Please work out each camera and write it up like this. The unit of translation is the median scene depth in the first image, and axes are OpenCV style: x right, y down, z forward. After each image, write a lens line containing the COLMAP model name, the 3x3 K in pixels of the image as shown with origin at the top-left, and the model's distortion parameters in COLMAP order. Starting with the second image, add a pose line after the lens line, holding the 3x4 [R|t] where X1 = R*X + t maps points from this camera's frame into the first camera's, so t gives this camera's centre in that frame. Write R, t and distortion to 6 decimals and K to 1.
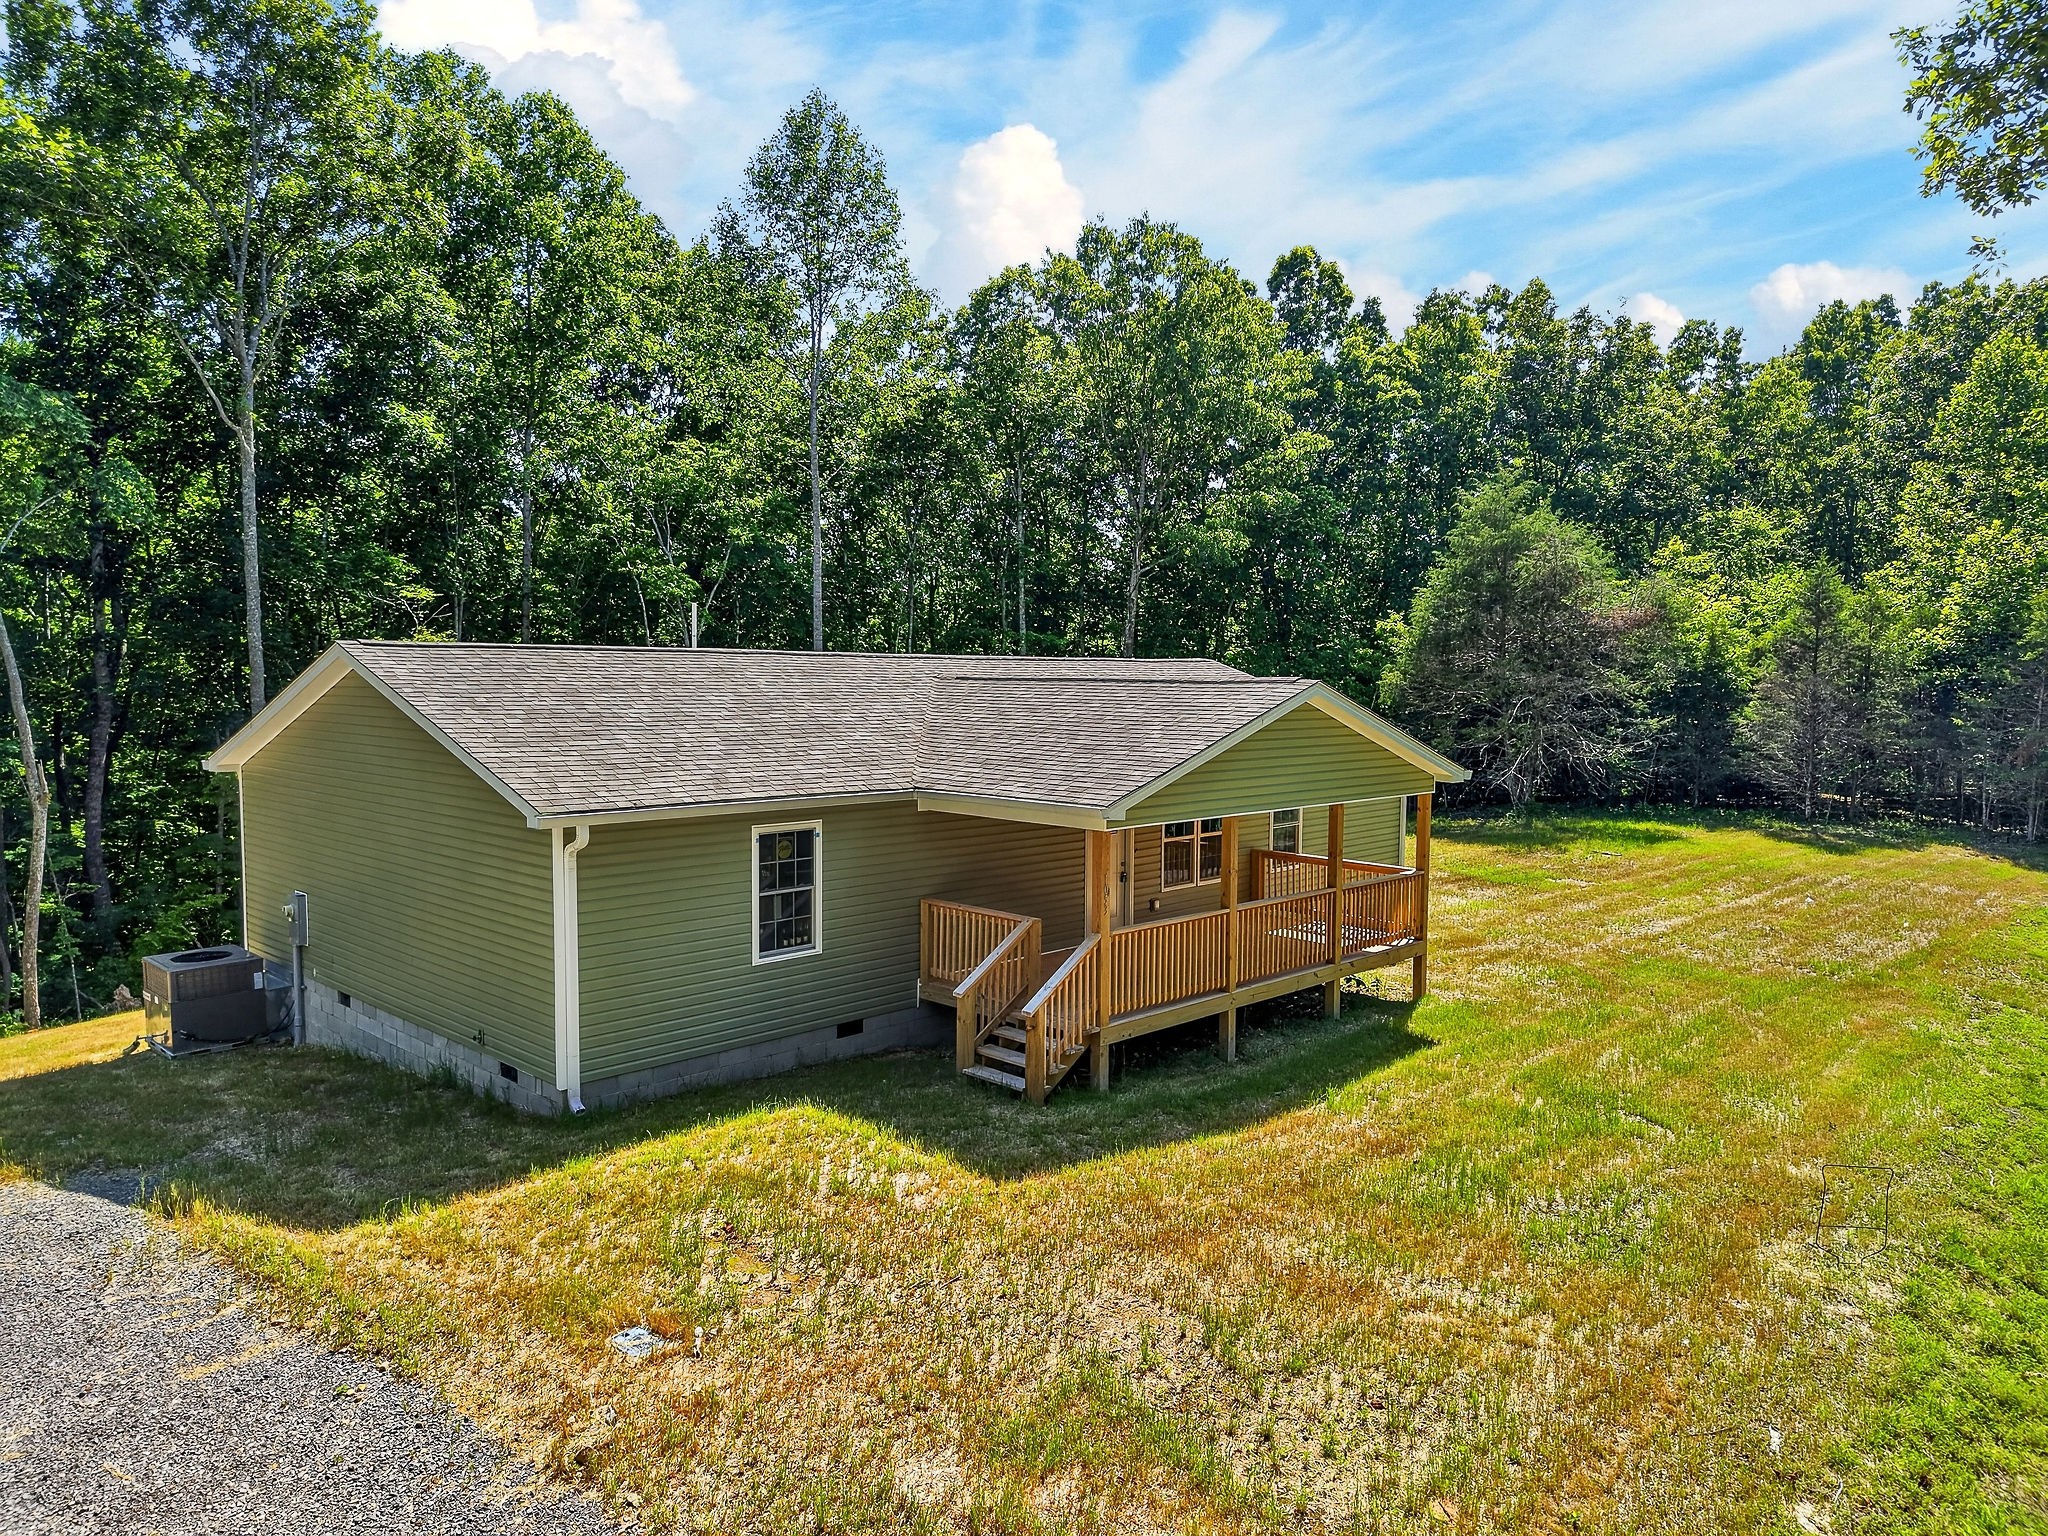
lens RADIAL K [[1369.9, 0, 1024.0], [0, 1369.9, 768.0], [0, 0, 1]] dist [0.071498, -0.083426]
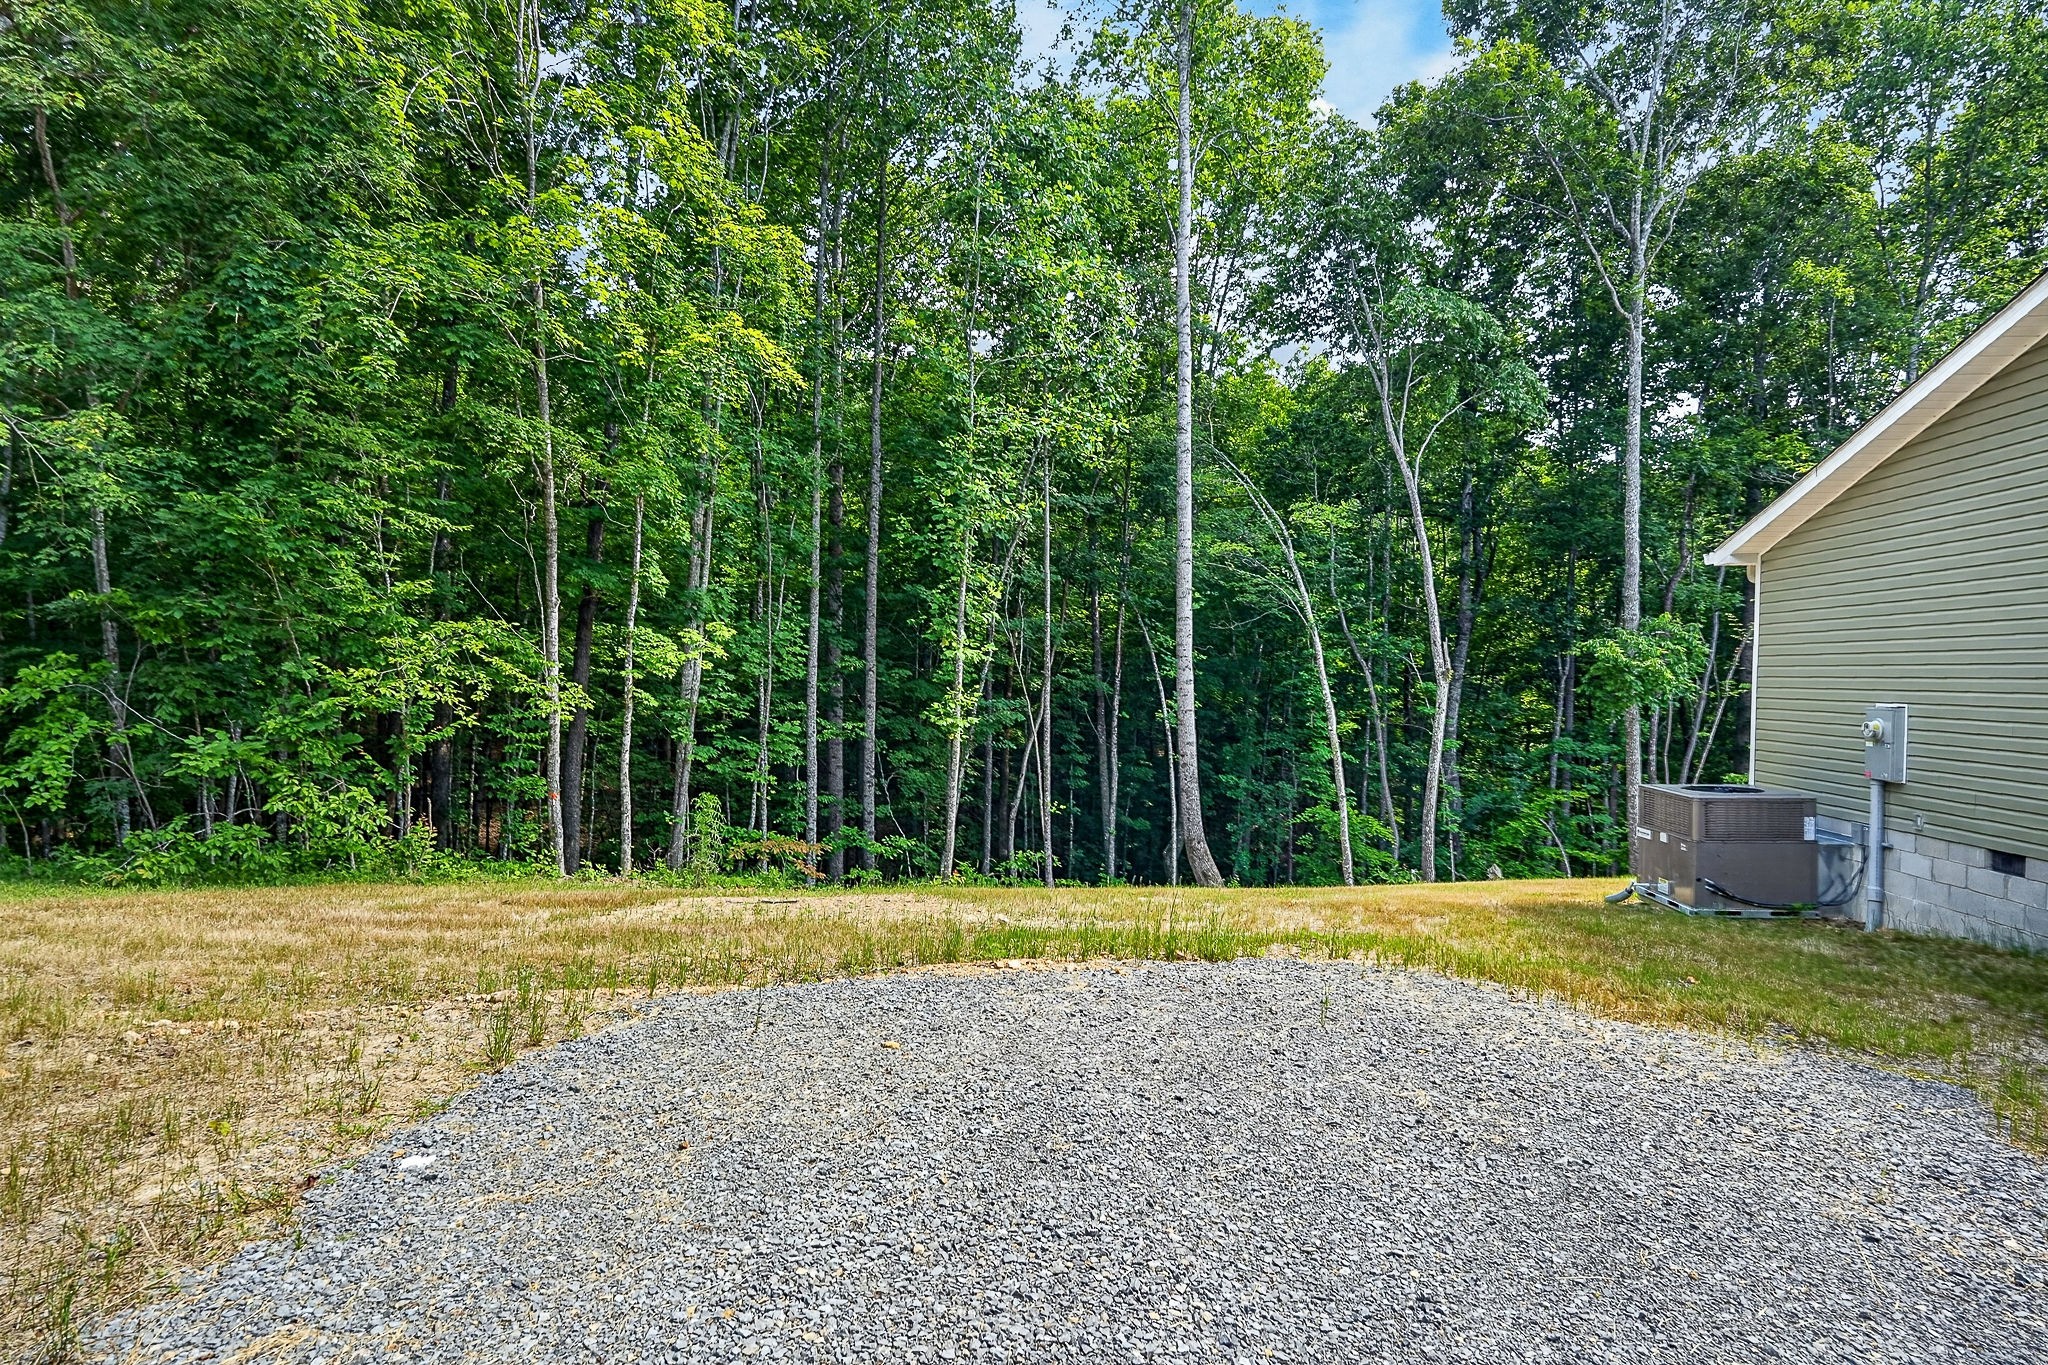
lens RADIAL K [[1129.5, 0, 1024.0], [0, 1129.5, 682.5], [0, 0, 1]] dist [-0.000893, -0.000326]
pose [[0.624706, 0.005506, -0.780841, -0.199700], [-0.063582, 0.997013, -0.043838, 0.073272], [0.778267, 0.077033, 0.623190, 0.182892]]
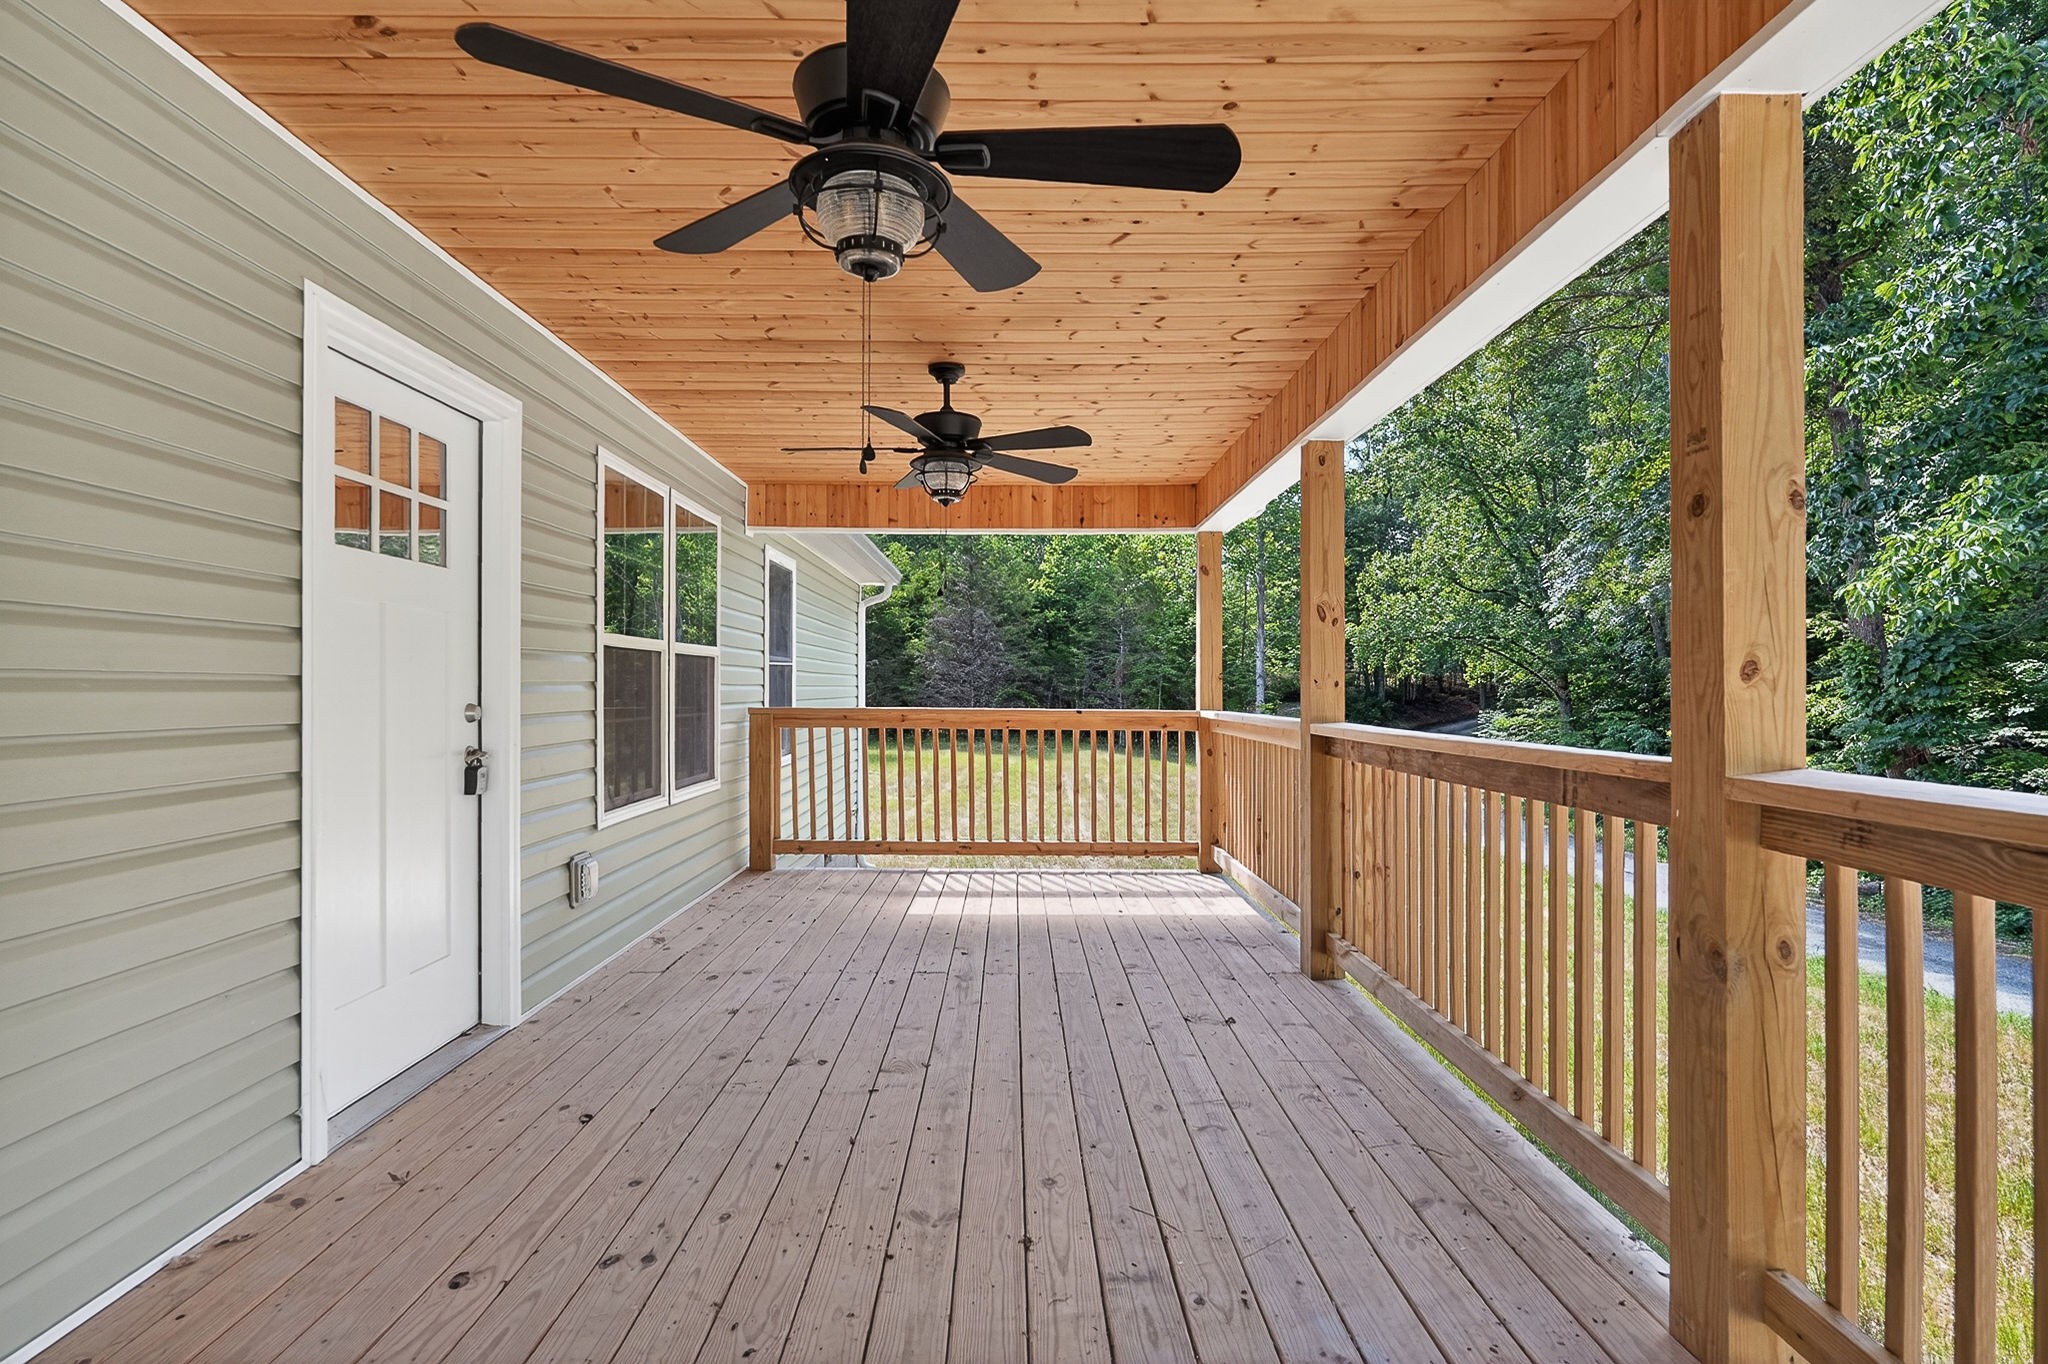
lens RADIAL K [[1013.3, 0, 1024.0], [0, 1013.3, 682.0], [0, 0, 1]] dist [-0.000758, -0.000103]
pose [[0.699694, -0.003559, 0.714434, 0.009964], [0.061670, 0.996556, -0.055433, 0.047915], [-0.711777, 0.082845, 0.697503, 0.490197]]
